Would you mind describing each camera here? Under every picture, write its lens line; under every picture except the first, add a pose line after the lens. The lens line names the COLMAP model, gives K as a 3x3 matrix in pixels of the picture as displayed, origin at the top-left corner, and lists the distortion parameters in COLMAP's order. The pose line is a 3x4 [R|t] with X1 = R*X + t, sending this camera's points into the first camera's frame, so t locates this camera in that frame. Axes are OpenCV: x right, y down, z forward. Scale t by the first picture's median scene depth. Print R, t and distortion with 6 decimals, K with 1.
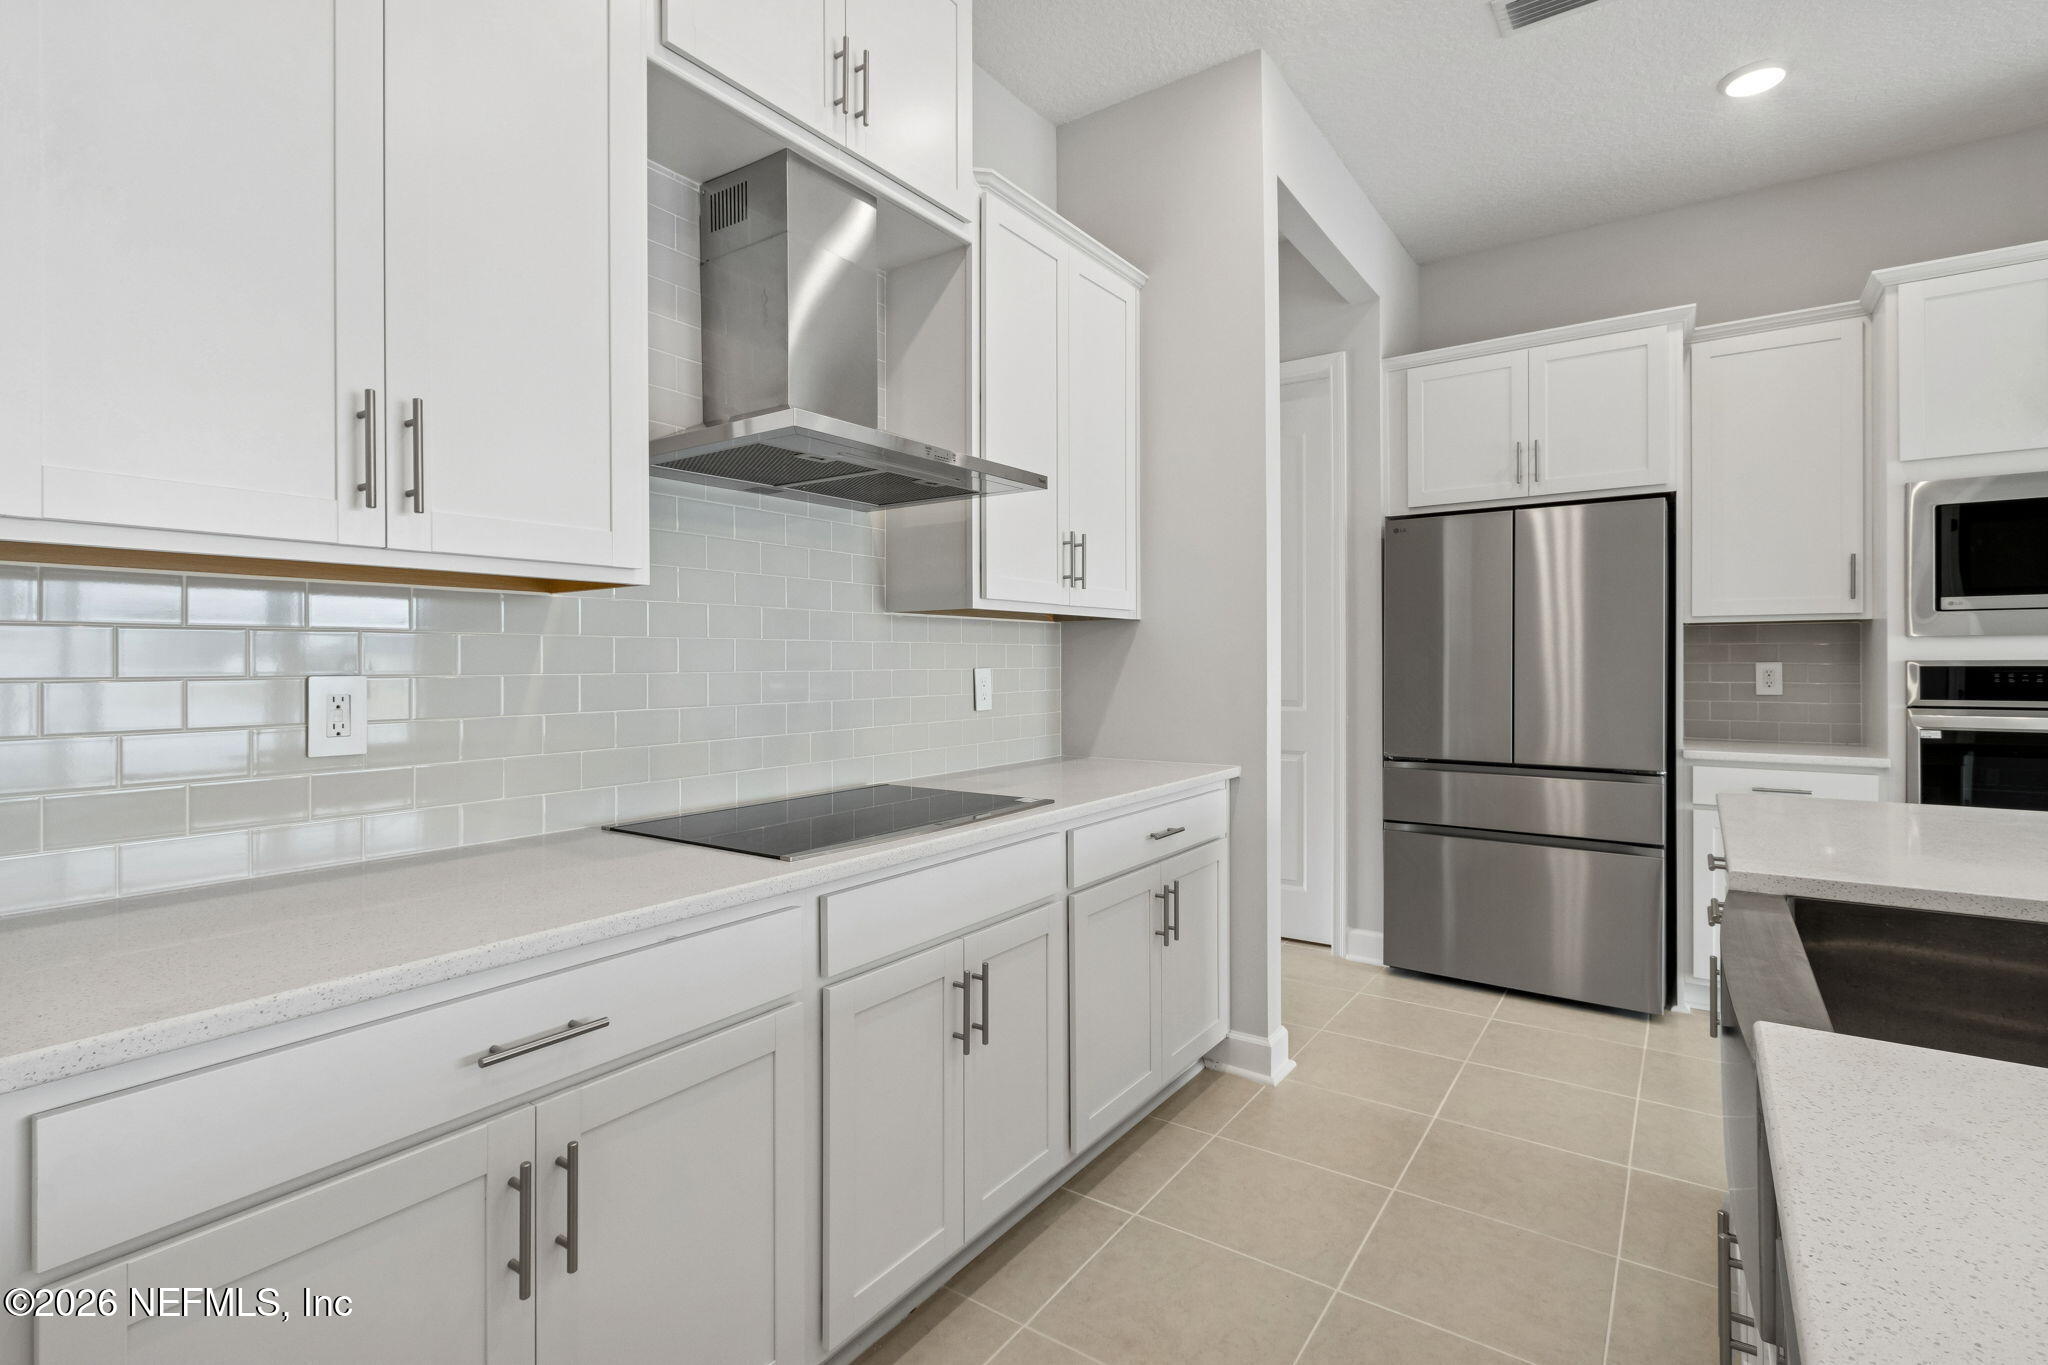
lens RADIAL K [[955.2, 0, 1009.5], [0, 955.2, 669.4], [0, 0, 1]] dist [0.001201, 0.000068]
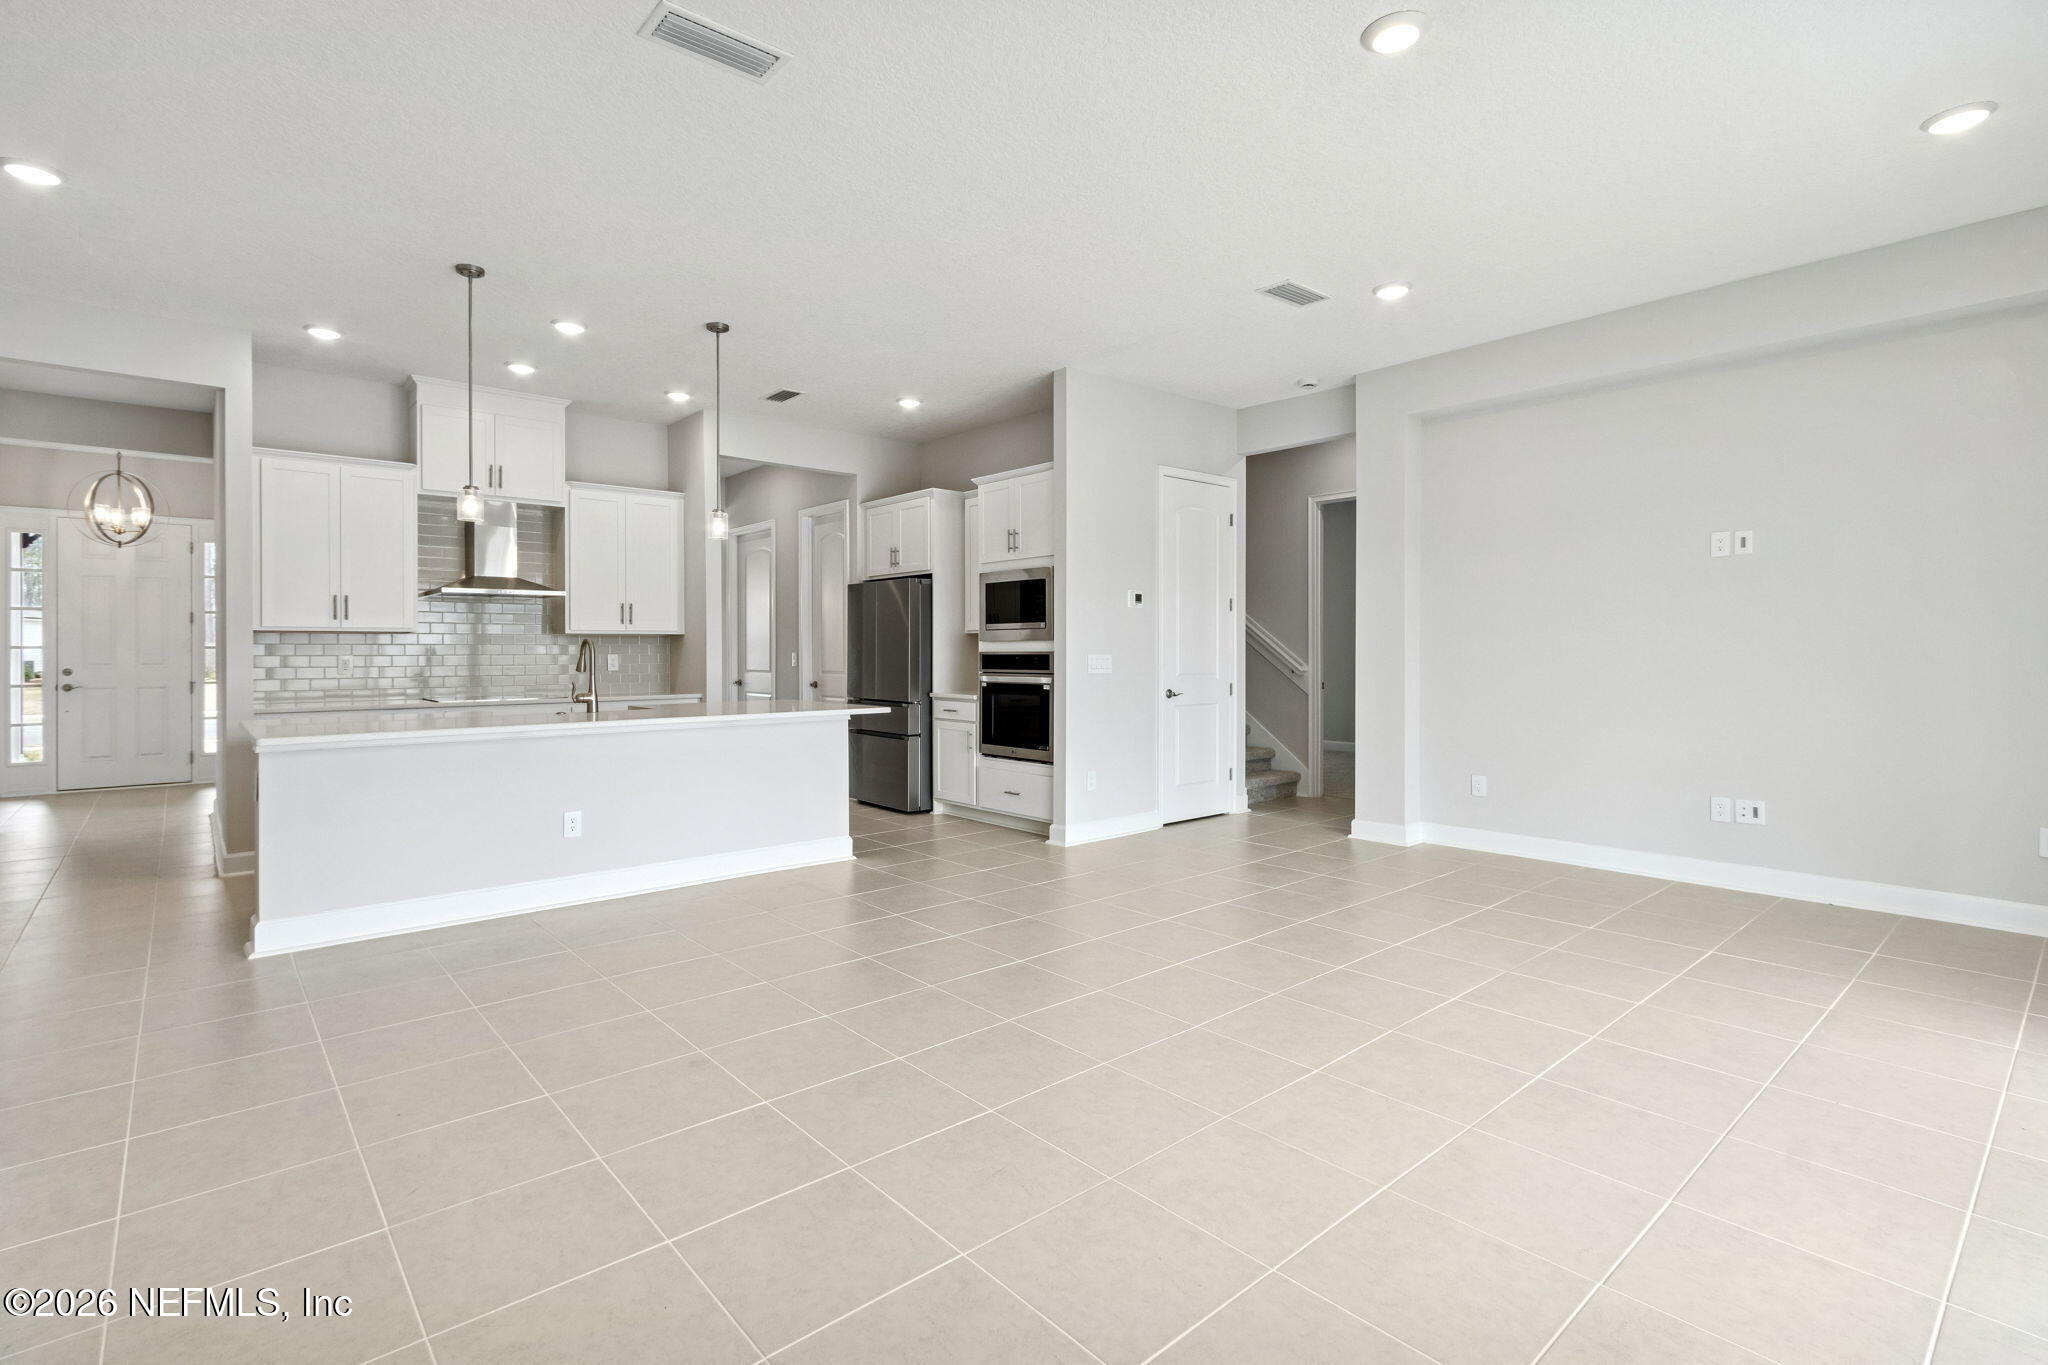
lens RADIAL K [[924.2, 0, 986.2], [0, 924.2, 622.0], [0, 0, 1]] dist [0.001176, -0.000203]
pose [[0.971761, -0.005723, -0.235896, 1.386622], [-0.003168, 0.999299, -0.037295, 0.001728], [0.235945, 0.036989, 0.971062, -1.053991]]
